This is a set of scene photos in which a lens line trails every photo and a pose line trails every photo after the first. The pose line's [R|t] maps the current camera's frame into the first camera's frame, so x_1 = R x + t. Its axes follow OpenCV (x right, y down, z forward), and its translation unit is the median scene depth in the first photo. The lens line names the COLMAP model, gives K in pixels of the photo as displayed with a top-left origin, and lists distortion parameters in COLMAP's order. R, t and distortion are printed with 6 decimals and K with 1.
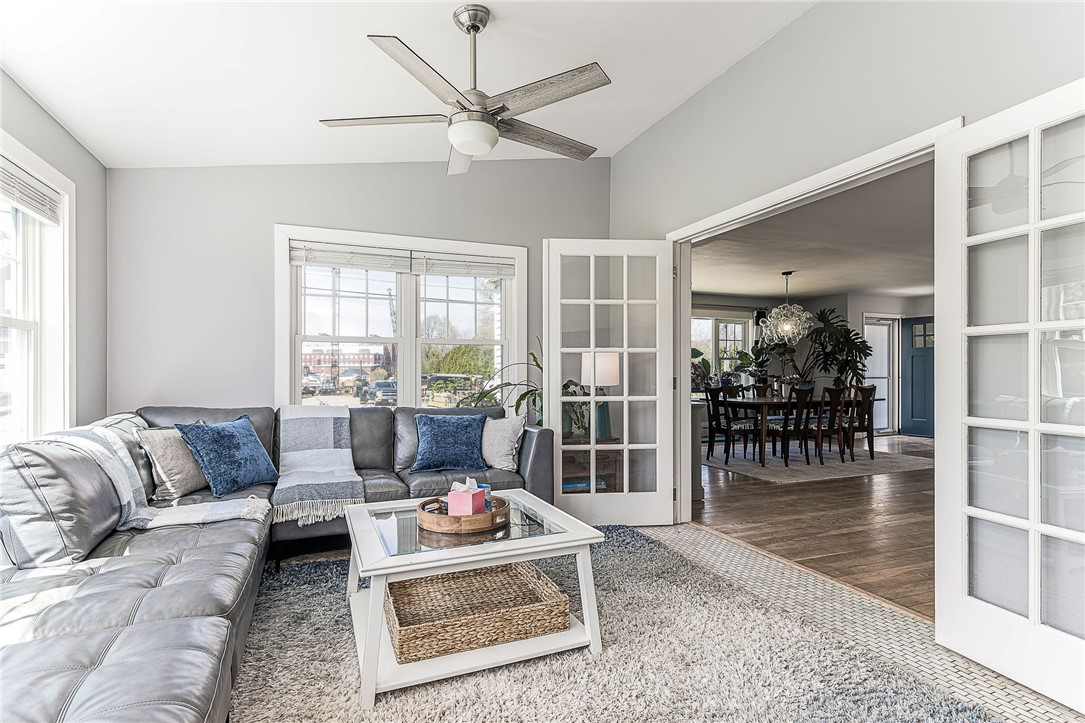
lens RADIAL K [[538.0, 0, 542.6], [0, 538.0, 370.9], [0, 0, 1]] dist [0.005677, -0.000733]
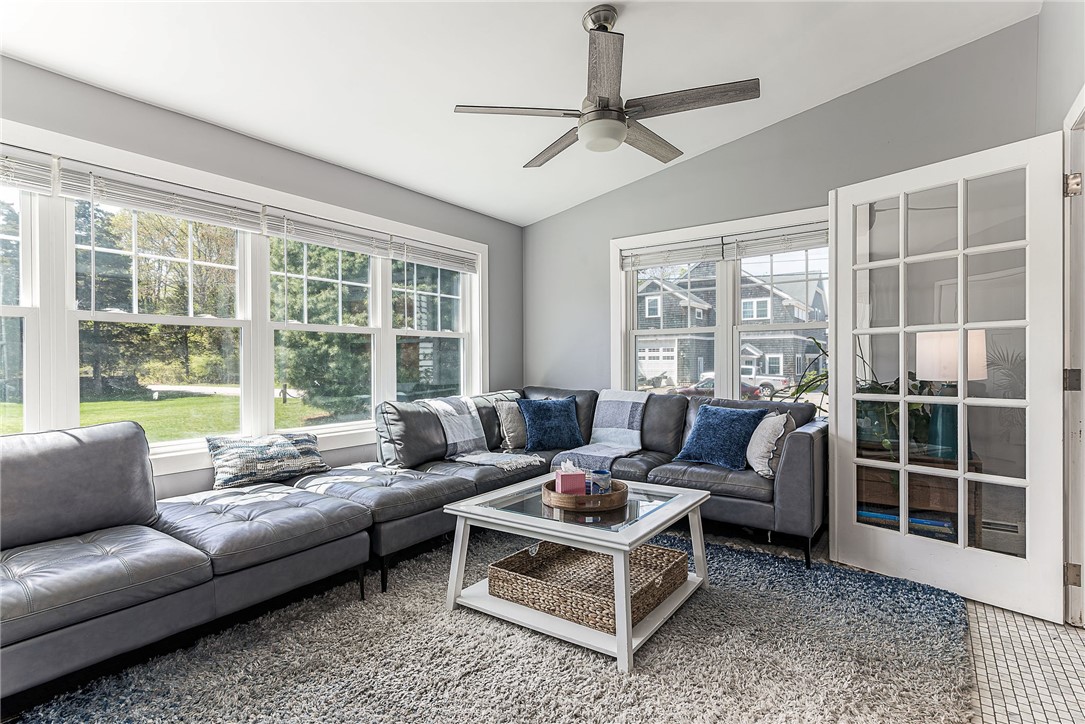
lens RADIAL K [[538.0, 0, 543.5], [0, 538.0, 362.7], [0, 0, 1]] dist [0.005677, -0.000733]
pose [[0.527197, -0.003821, -0.849734, 0.531050], [0.006710, 0.999977, -0.000333, 0.003106], [0.849717, -0.005526, 0.527211, 0.273035]]
